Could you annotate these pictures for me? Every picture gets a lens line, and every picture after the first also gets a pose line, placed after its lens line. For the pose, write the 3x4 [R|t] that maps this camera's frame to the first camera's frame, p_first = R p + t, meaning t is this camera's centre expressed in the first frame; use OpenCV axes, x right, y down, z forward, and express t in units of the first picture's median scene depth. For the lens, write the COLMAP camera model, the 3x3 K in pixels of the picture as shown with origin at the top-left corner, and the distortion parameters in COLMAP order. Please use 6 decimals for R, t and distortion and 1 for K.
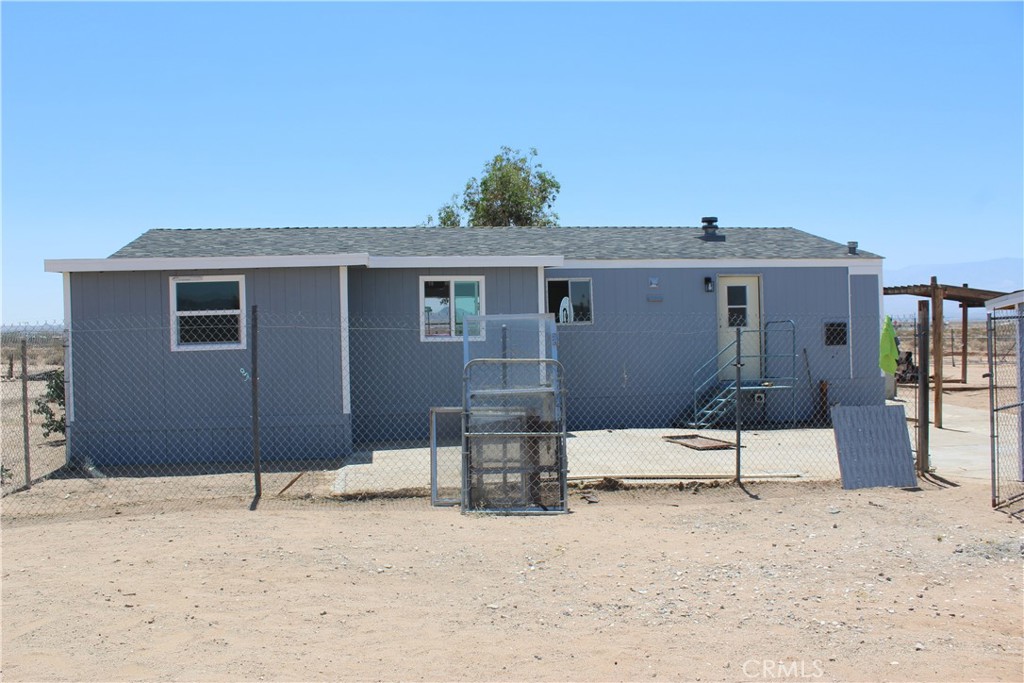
lens RADIAL K [[840.1, 0, 512.0], [0, 840.1, 341.5], [0, 0, 1]] dist [-0.112408, 0.002388]
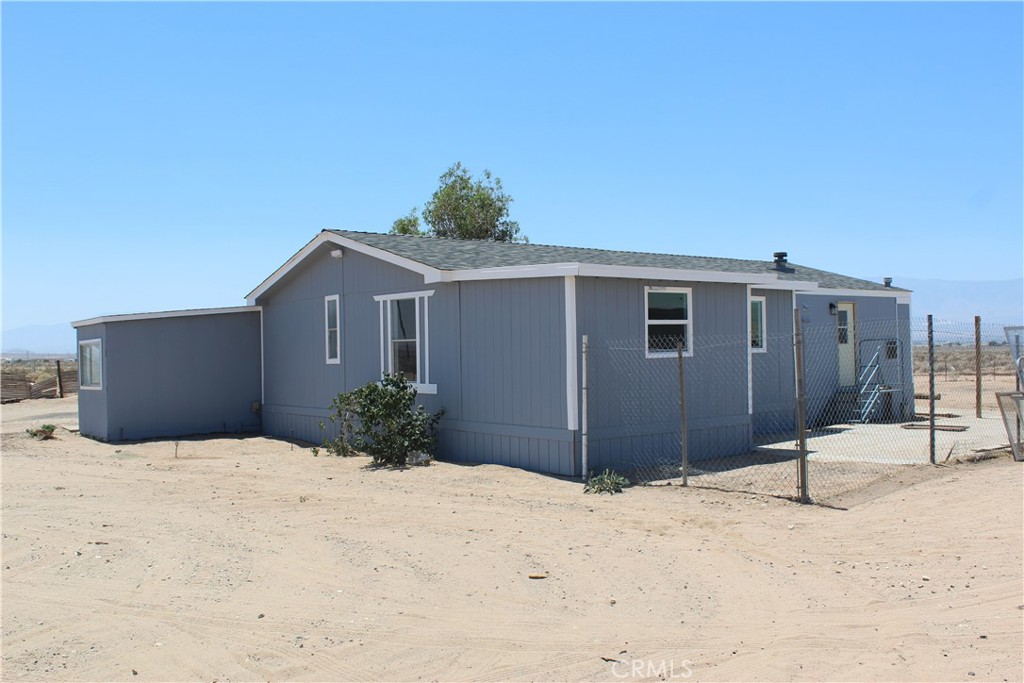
lens RADIAL K [[916.6, 0, 512.0], [0, 916.6, 341.5], [0, 0, 1]] dist [-0.070586, 0.002566]
pose [[0.861400, 0.012286, 0.507778, -0.862929], [0.002125, 0.999611, -0.027791, 0.016886], [-0.507922, 0.025018, 0.861040, 0.076316]]
